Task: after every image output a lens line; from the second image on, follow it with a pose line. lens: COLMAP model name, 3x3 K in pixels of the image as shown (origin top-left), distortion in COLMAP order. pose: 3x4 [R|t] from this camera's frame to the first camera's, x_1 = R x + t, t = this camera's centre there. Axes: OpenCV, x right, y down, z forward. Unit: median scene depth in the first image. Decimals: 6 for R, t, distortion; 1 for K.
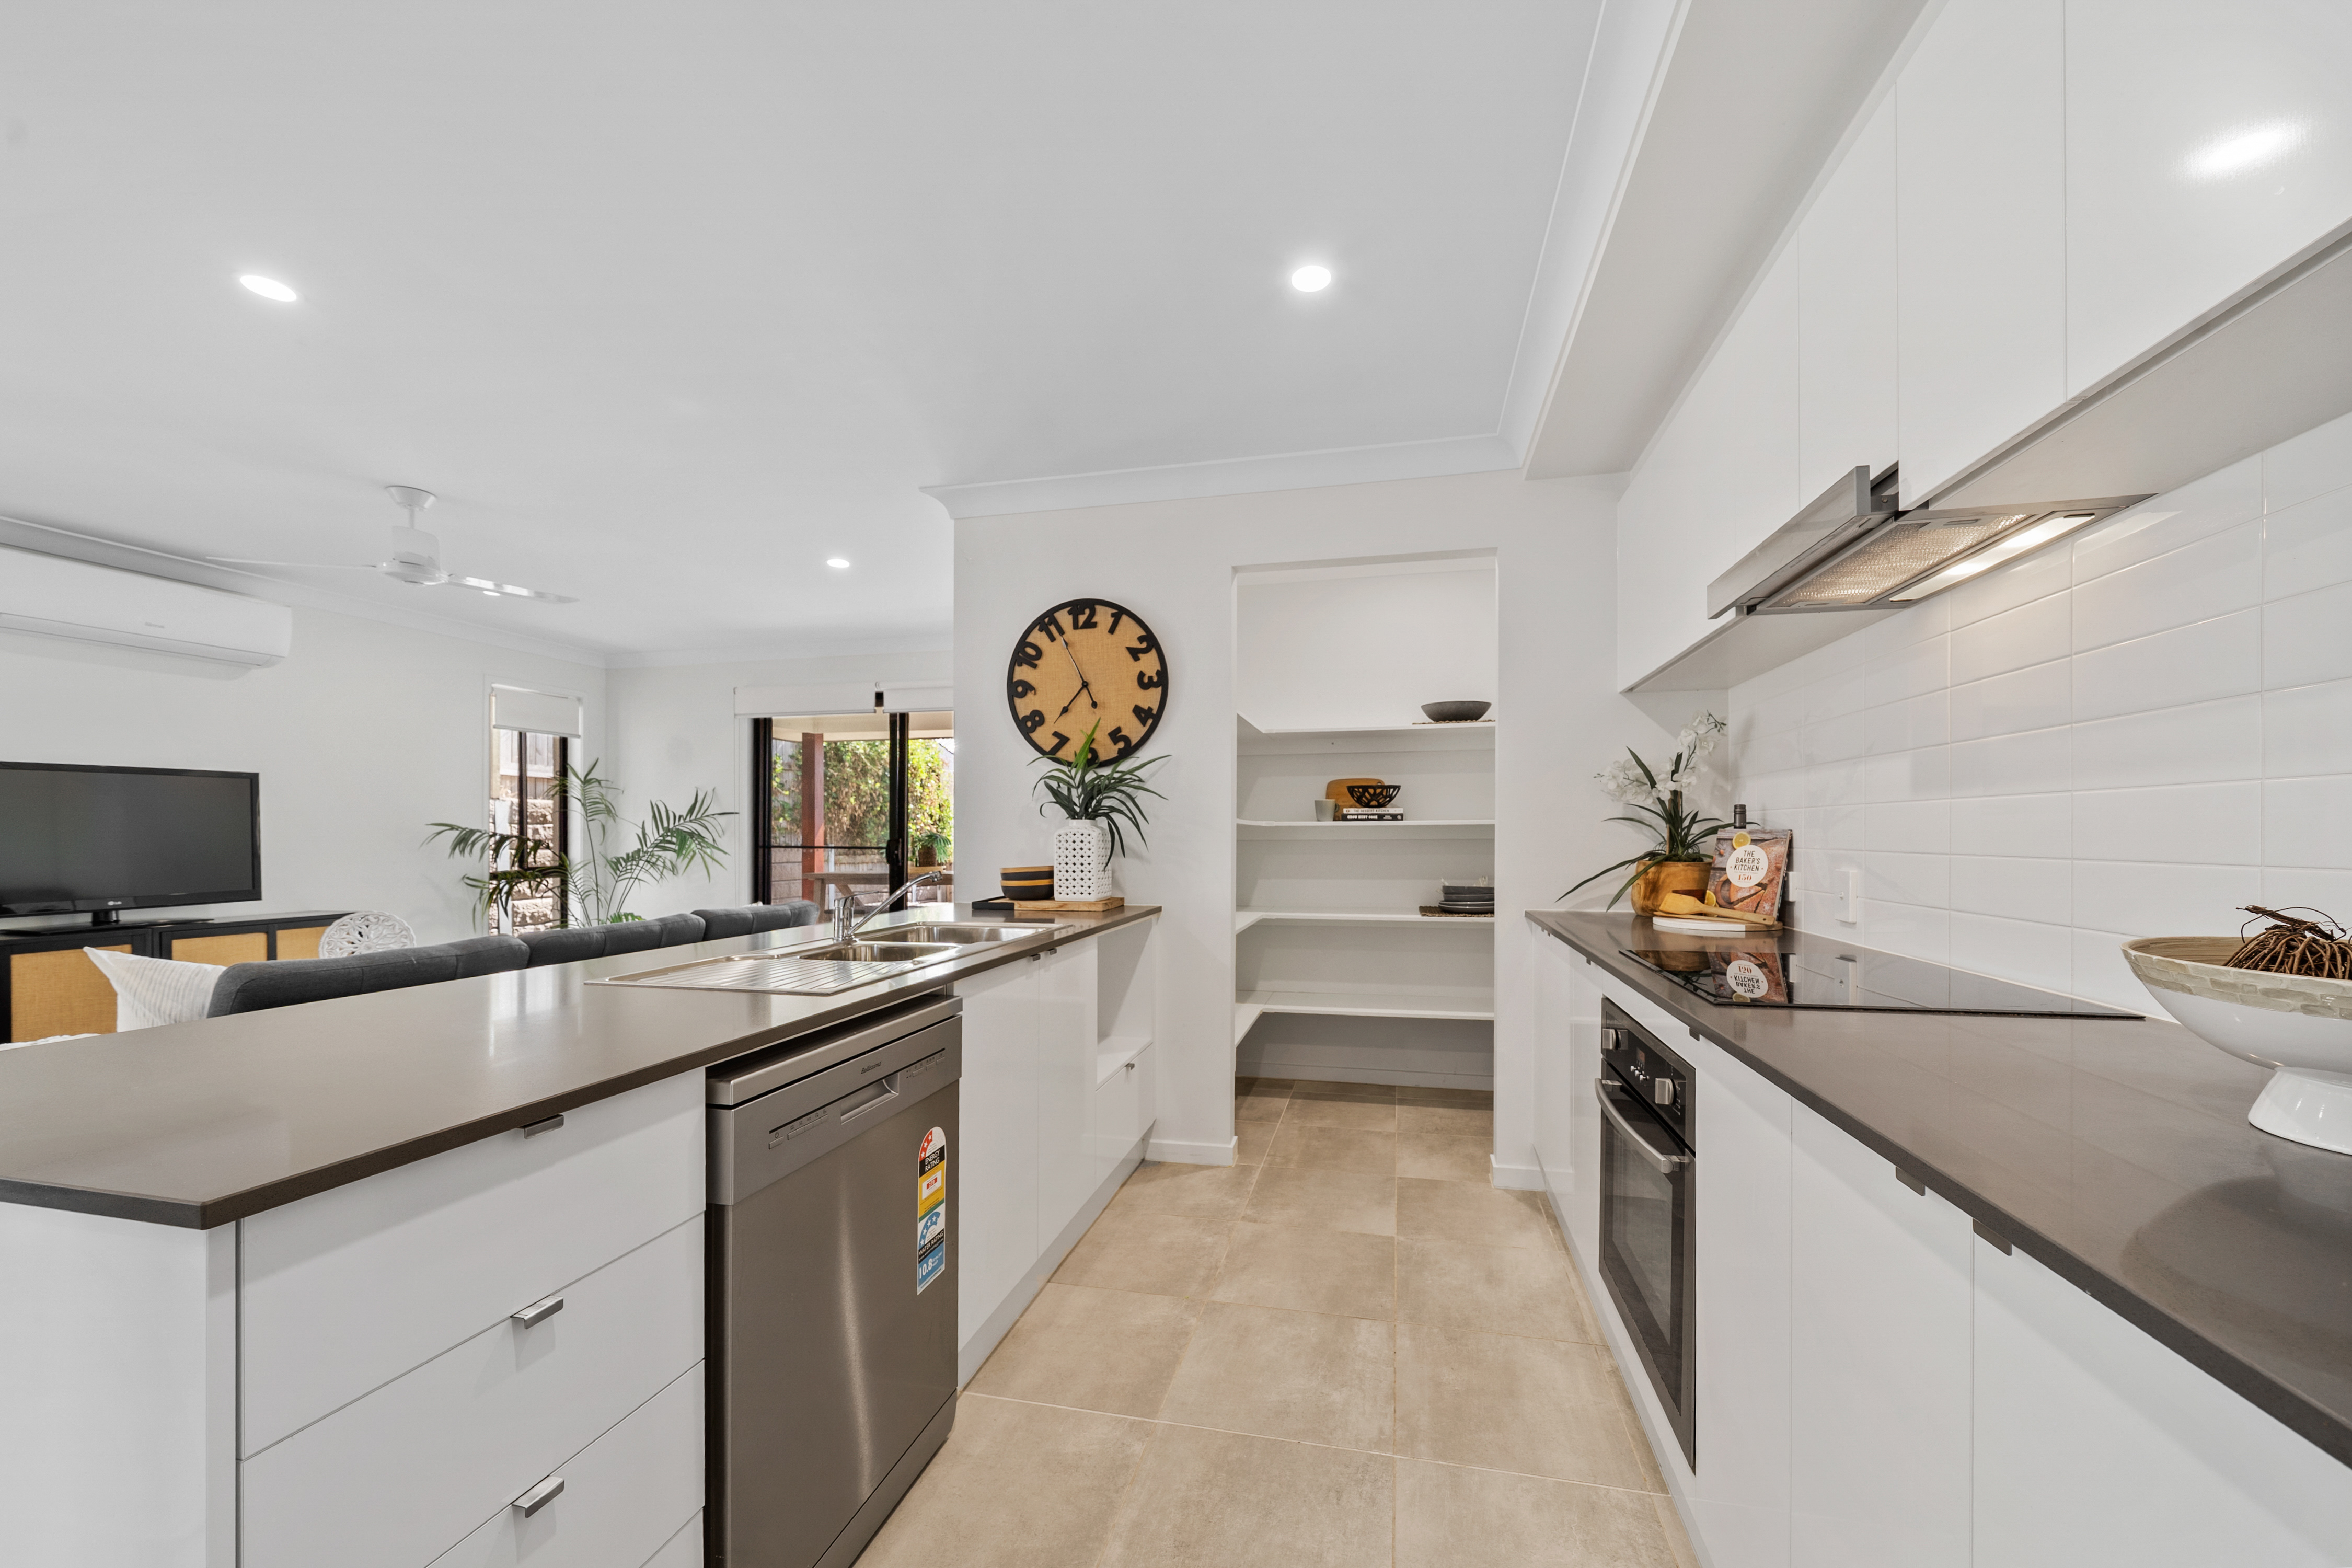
lens RADIAL K [[879.8, 0, 1195.9], [0, 879.8, 834.5], [0, 0, 1]] dist [0.010061, -0.000014]
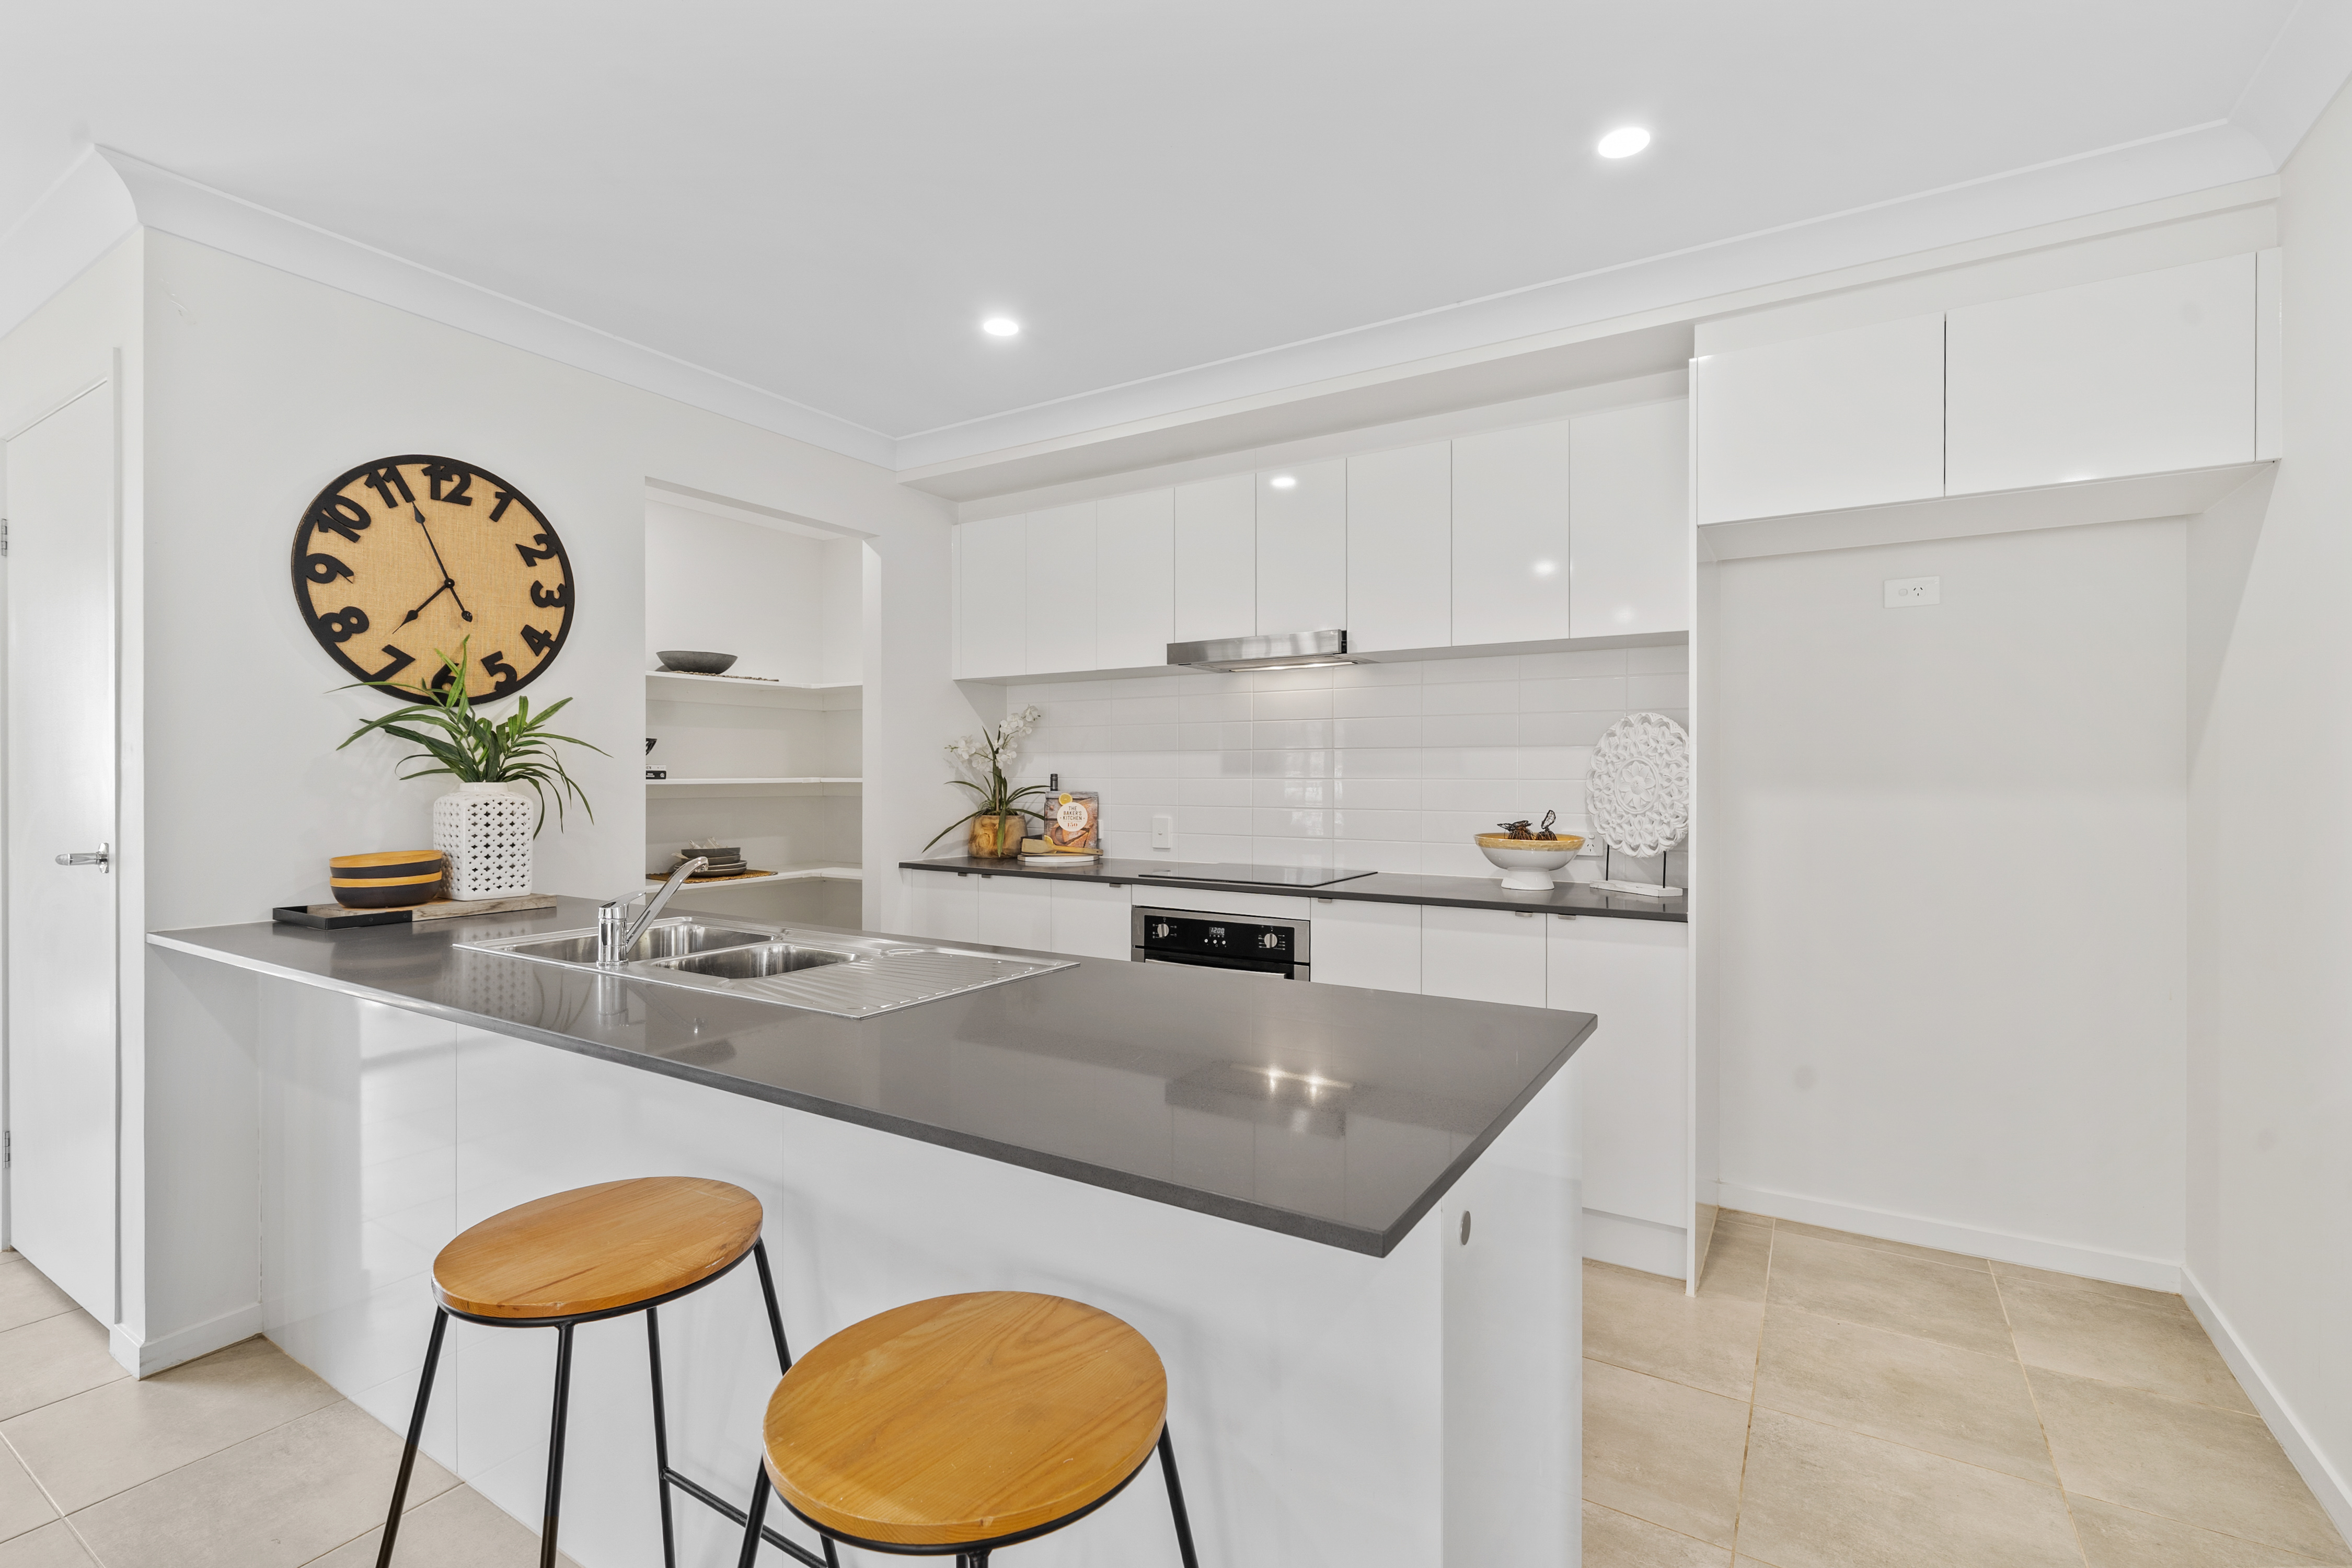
lens RADIAL K [[1042.3, 0, 1182.9], [0, 1042.3, 781.9], [0, 0, 1]] dist [-0.002664, -0.000121]
pose [[0.317441, -0.000909, 0.948278, -0.710963], [-0.001734, 0.999997, 0.001540, -0.018719], [-0.948277, -0.002133, 0.317438, 0.202877]]
